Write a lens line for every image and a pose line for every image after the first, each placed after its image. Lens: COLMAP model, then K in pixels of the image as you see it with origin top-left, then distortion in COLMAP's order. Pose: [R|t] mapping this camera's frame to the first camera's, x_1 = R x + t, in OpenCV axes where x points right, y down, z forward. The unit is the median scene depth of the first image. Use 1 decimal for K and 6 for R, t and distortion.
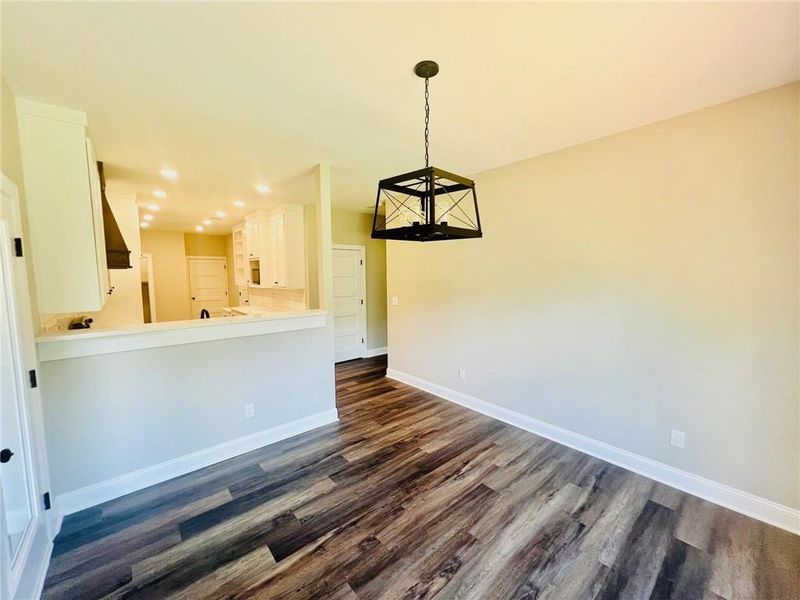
lens RADIAL K [[319.4, 0, 400.3], [0, 319.4, 300.9], [0, 0, 1]] dist [-0.000947, 0.000222]
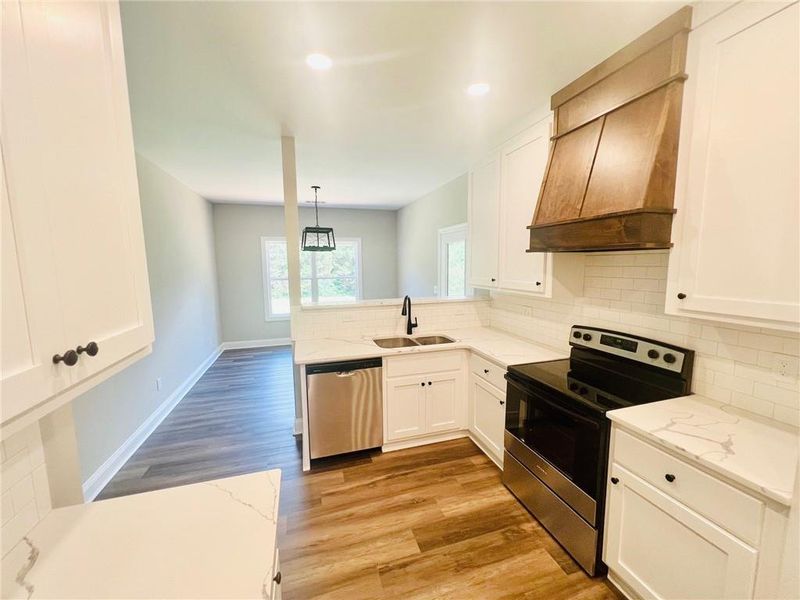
lens RADIAL K [[319.4, 0, 400.3], [0, 319.4, 300.9], [0, 0, 1]] dist [-0.000947, 0.000222]
pose [[-0.915823, -0.030225, 0.400443, -0.764660], [0.052759, 0.979465, 0.194590, -0.123736], [-0.398101, 0.199337, -0.895422, 1.514517]]
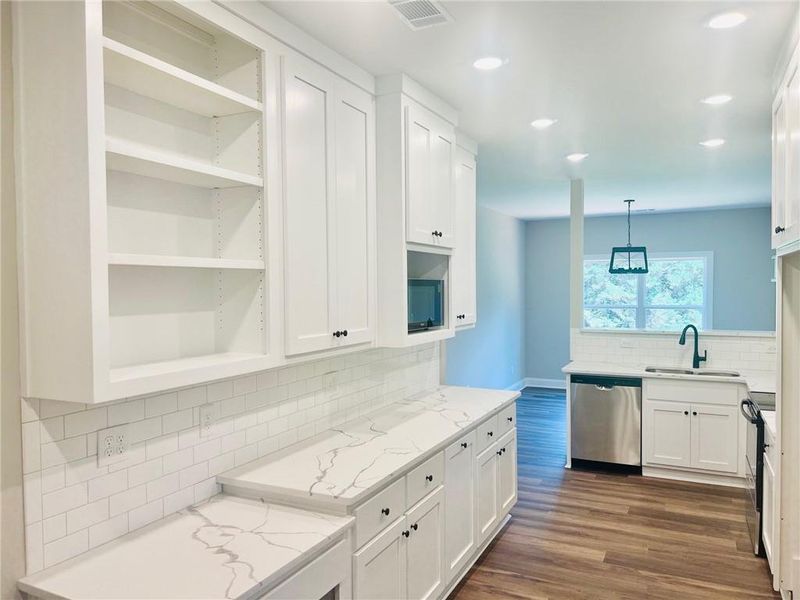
lens RADIAL K [[602.2, 0, 399.9], [0, 602.2, 303.3], [0, 0, 1]] dist [0.057604, -0.063723]
pose [[-0.391112, -0.014523, 0.920229, -1.492654], [0.090475, 0.994426, 0.054147, -0.166549], [-0.915885, 0.104435, -0.387617, 1.950032]]
